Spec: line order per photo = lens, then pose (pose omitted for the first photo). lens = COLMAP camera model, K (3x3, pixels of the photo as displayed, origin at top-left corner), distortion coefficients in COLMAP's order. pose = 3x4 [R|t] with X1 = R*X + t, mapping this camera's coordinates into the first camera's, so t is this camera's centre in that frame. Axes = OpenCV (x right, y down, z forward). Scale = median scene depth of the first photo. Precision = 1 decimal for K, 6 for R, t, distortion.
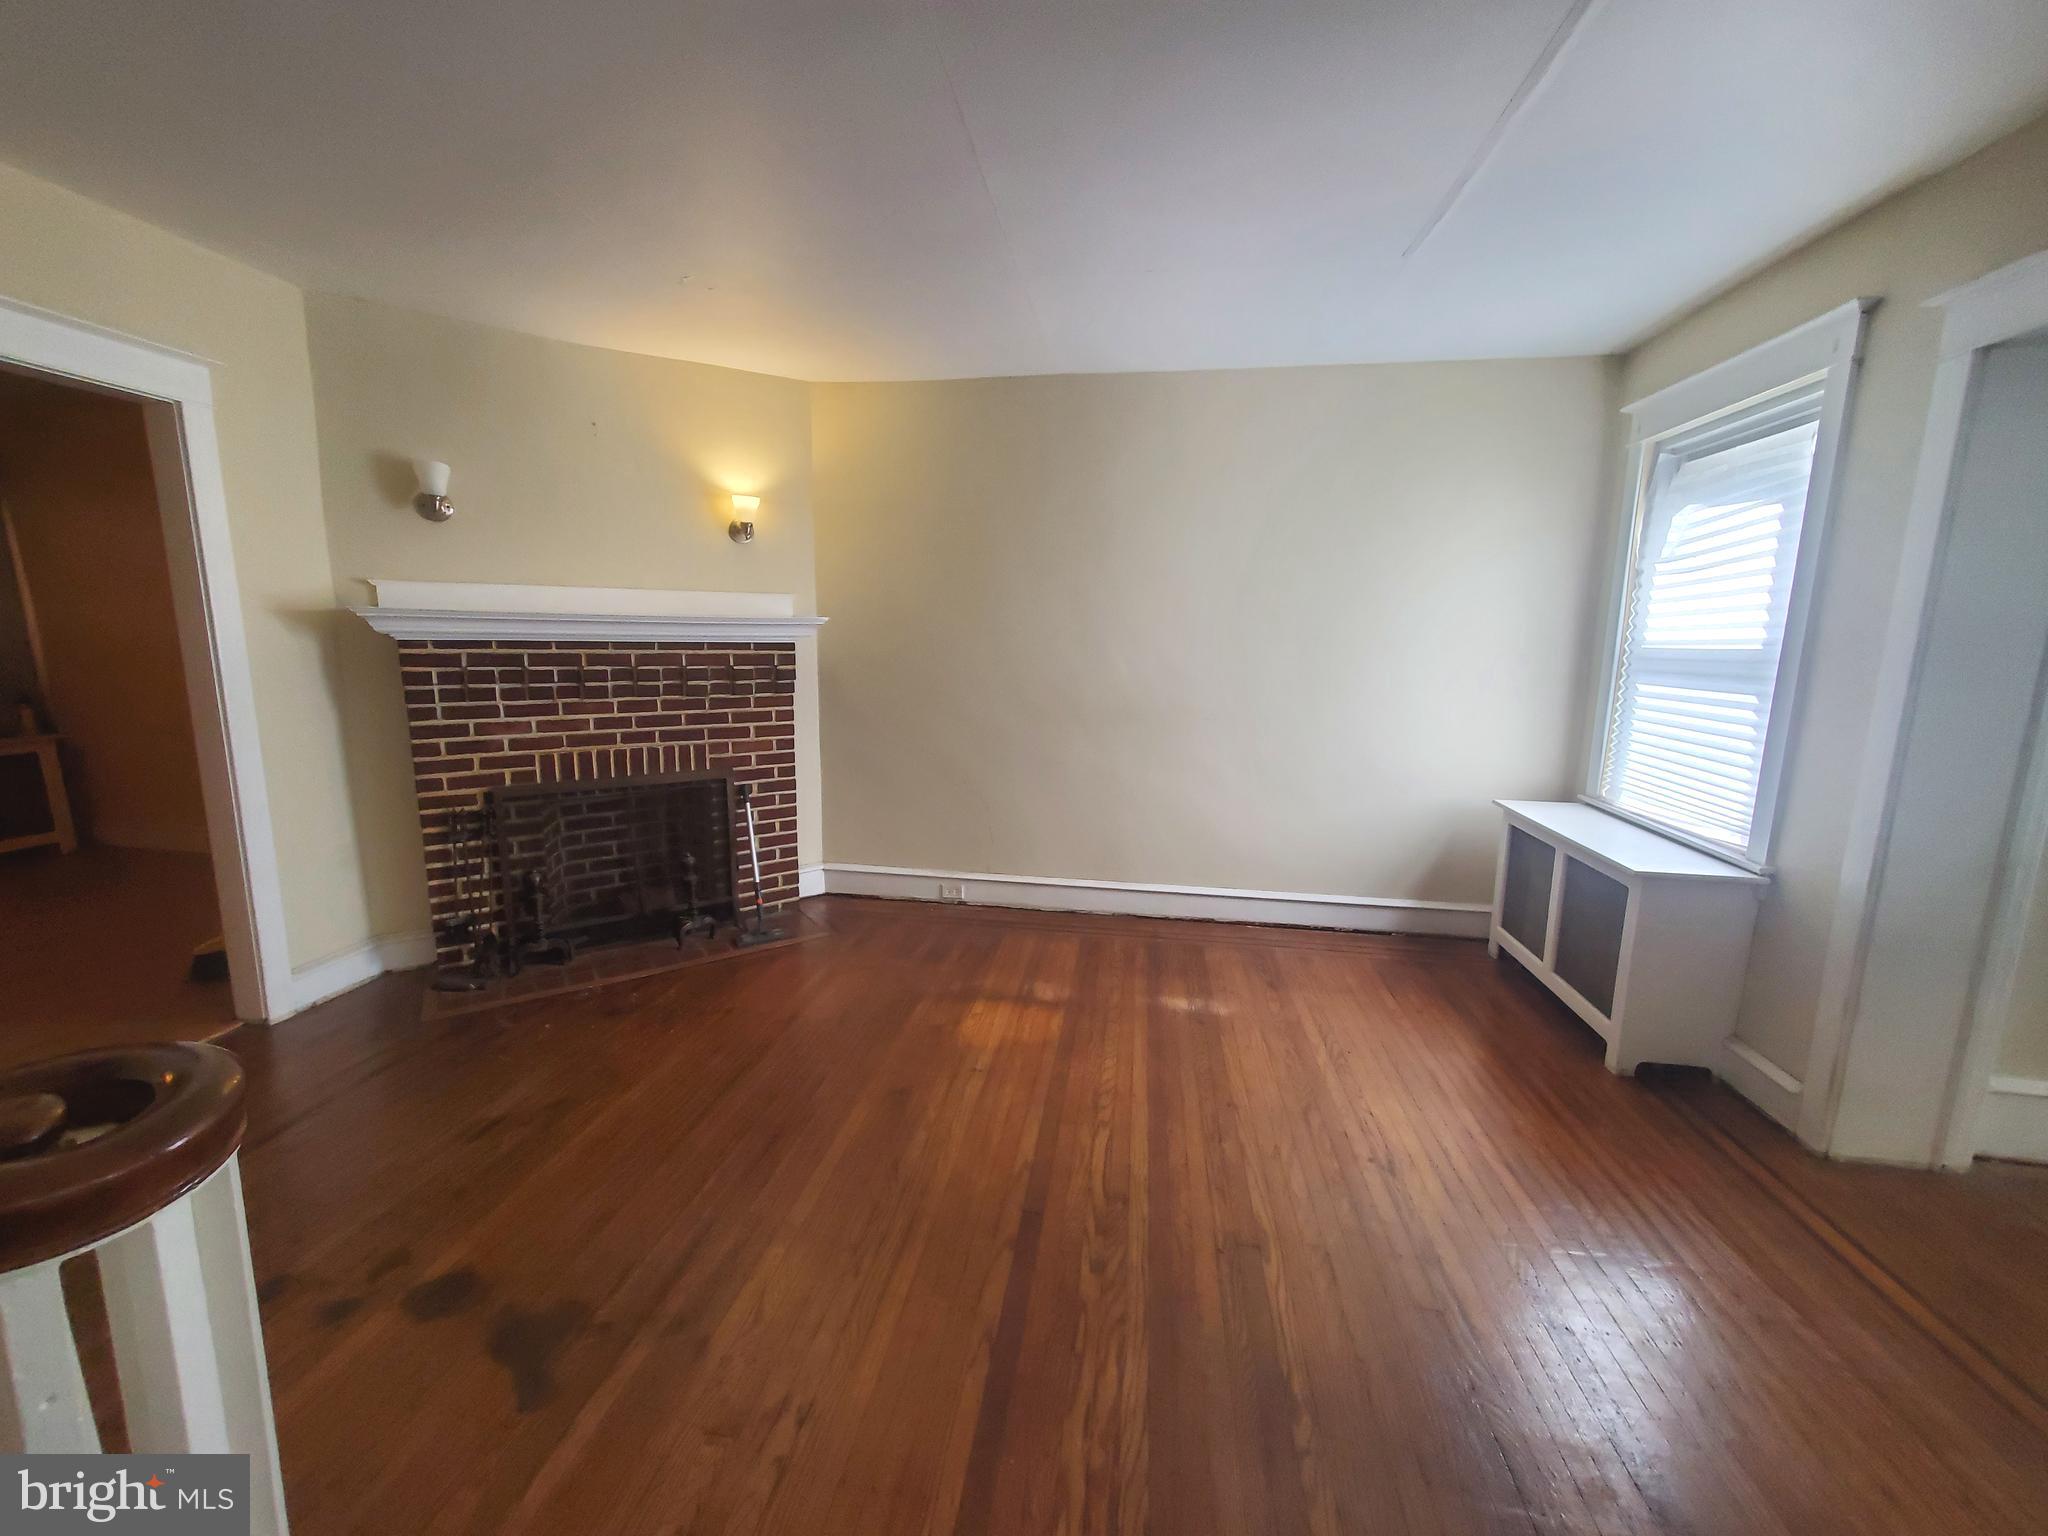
lens RADIAL K [[802.7, 0, 1024.0], [0, 802.7, 768.0], [0, 0, 1]] dist [0.001464, 0.000223]
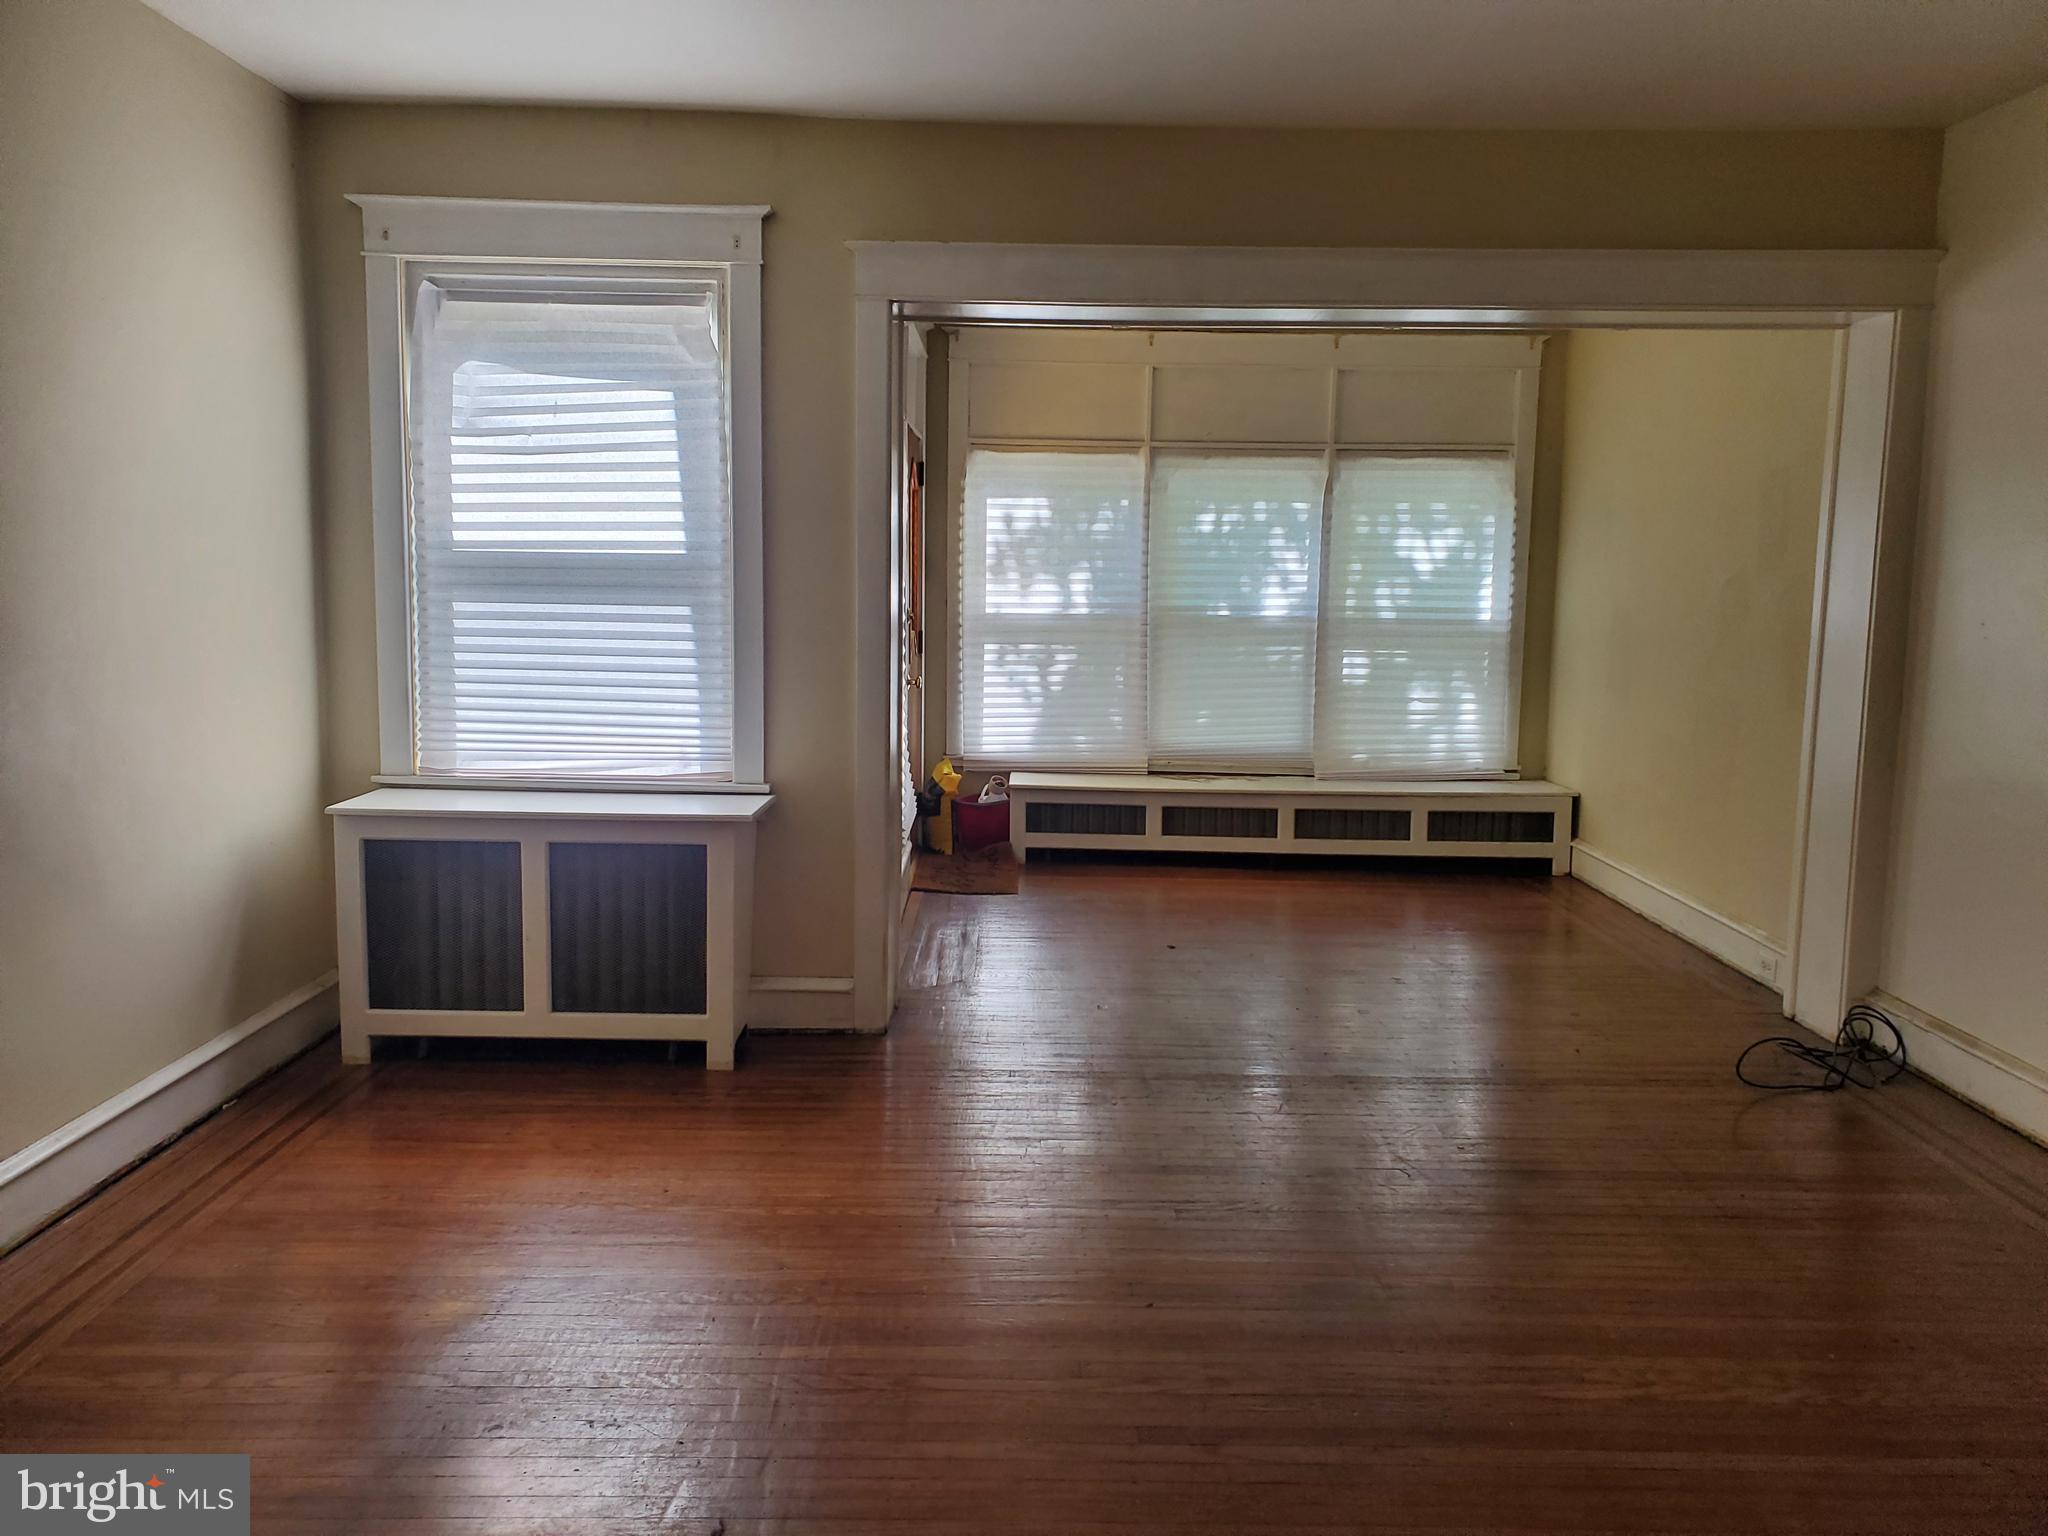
lens RADIAL K [[1604.8, 0, 1024.0], [0, 1604.8, 768.0], [0, 0, 1]] dist [-0.051666, 0.002254]
pose [[-0.169733, -0.140644, 0.975403, -0.749643], [0.137624, 0.976682, 0.164777, -0.130167], [-0.975833, 0.162207, -0.146419, 0.775909]]
